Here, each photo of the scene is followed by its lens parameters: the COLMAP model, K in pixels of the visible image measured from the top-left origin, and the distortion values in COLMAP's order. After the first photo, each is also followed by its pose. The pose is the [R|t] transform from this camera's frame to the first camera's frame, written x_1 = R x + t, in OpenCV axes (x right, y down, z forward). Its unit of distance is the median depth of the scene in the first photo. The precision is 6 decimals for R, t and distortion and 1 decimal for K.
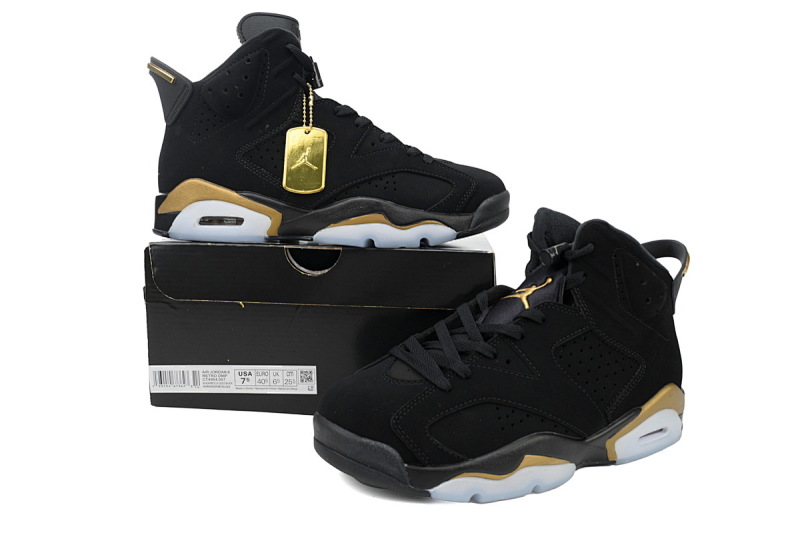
lens RADIAL K [[652.1, 0, 400.0], [0, 652.1, 266.5], [0, 0, 1]] dist [-0.007461, -0.000622]
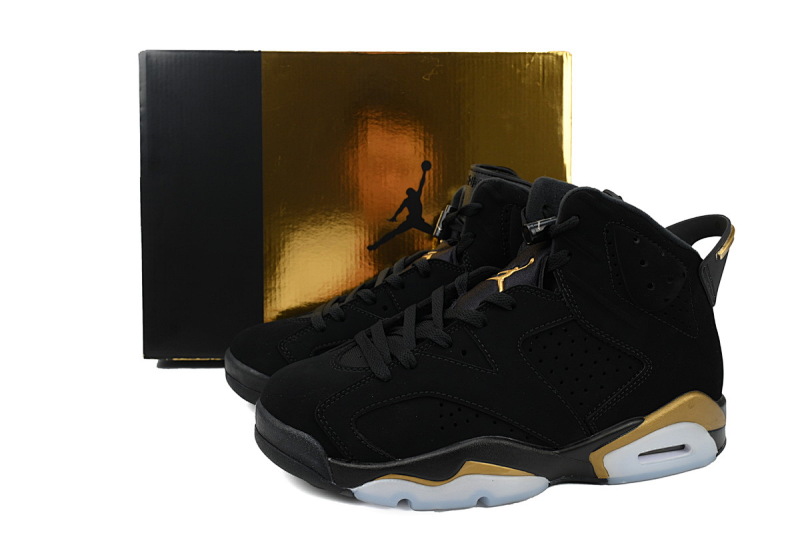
lens RADIAL K [[652.1, 0, 400.0], [0, 652.1, 266.5], [0, 0, 1]] dist [-0.007461, -0.000622]
pose [[0.959914, 0.009898, -0.280118, 0.317794], [-0.008724, 0.999947, 0.005437, 0.027029], [0.280157, -0.002775, 0.959950, 0.138707]]
